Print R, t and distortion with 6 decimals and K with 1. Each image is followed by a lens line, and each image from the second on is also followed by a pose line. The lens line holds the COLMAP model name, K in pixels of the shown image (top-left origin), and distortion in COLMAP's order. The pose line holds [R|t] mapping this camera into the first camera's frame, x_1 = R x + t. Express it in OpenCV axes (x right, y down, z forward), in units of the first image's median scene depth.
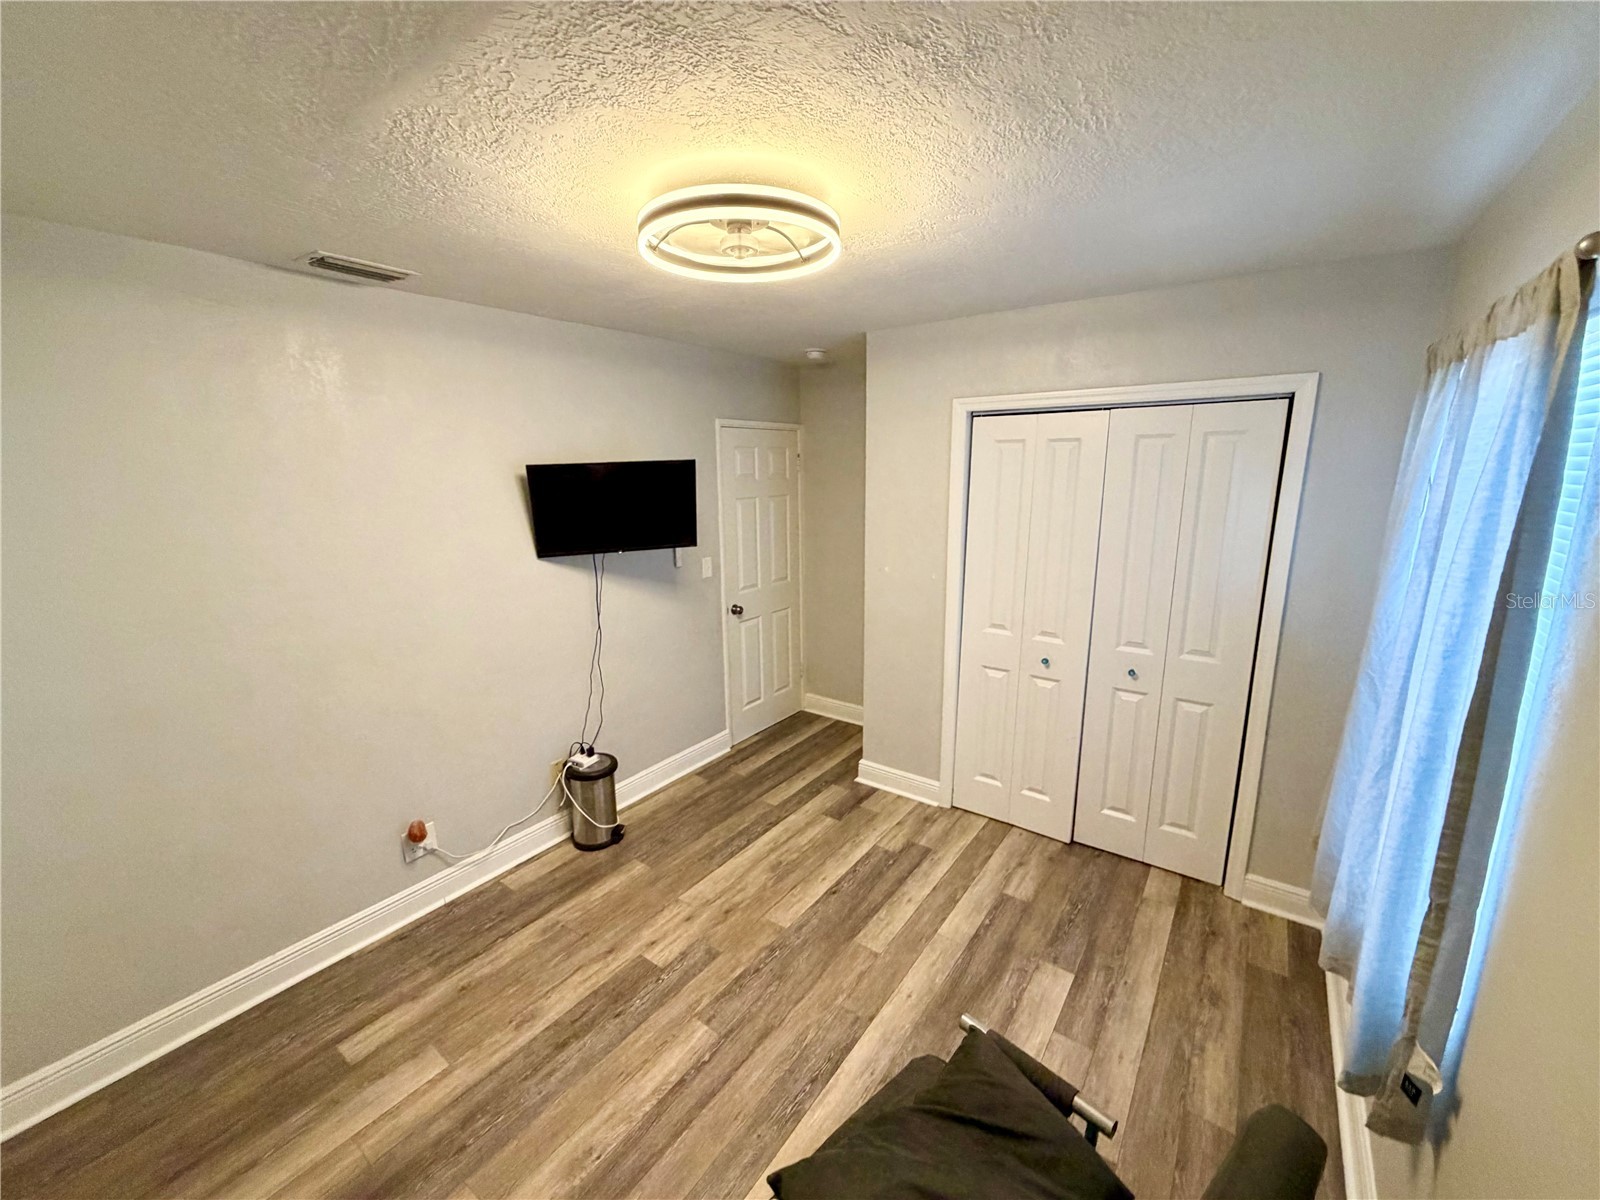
lens RADIAL K [[639.5, 0, 794.4], [0, 639.5, 600.0], [0, 0, 1]] dist [0.001059, -0.000142]
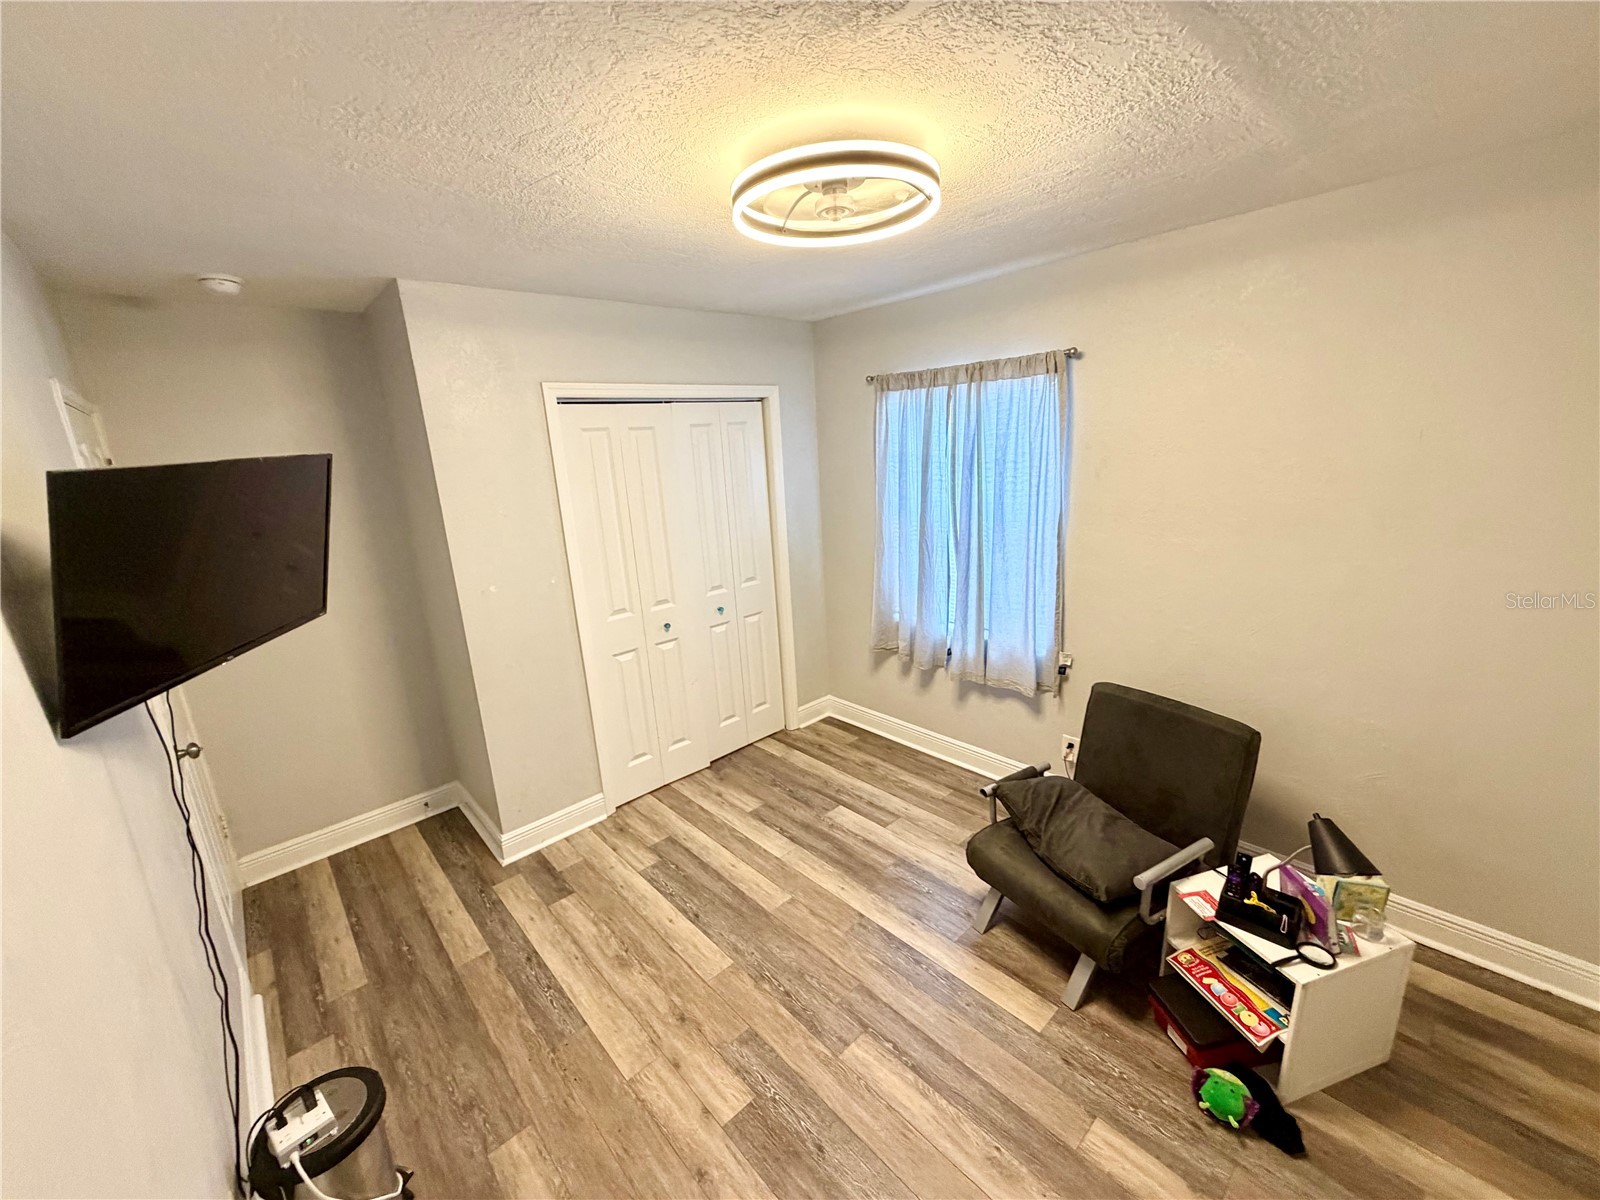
lens RADIAL K [[639.5, 0, 794.4], [0, 639.5, 600.0], [0, 0, 1]] dist [0.001059, -0.000142]
pose [[0.196695, -0.239675, 0.950719, -0.767529], [0.255288, 0.948735, 0.186358, -0.122821], [-0.946646, 0.206052, 0.247798, 0.621741]]
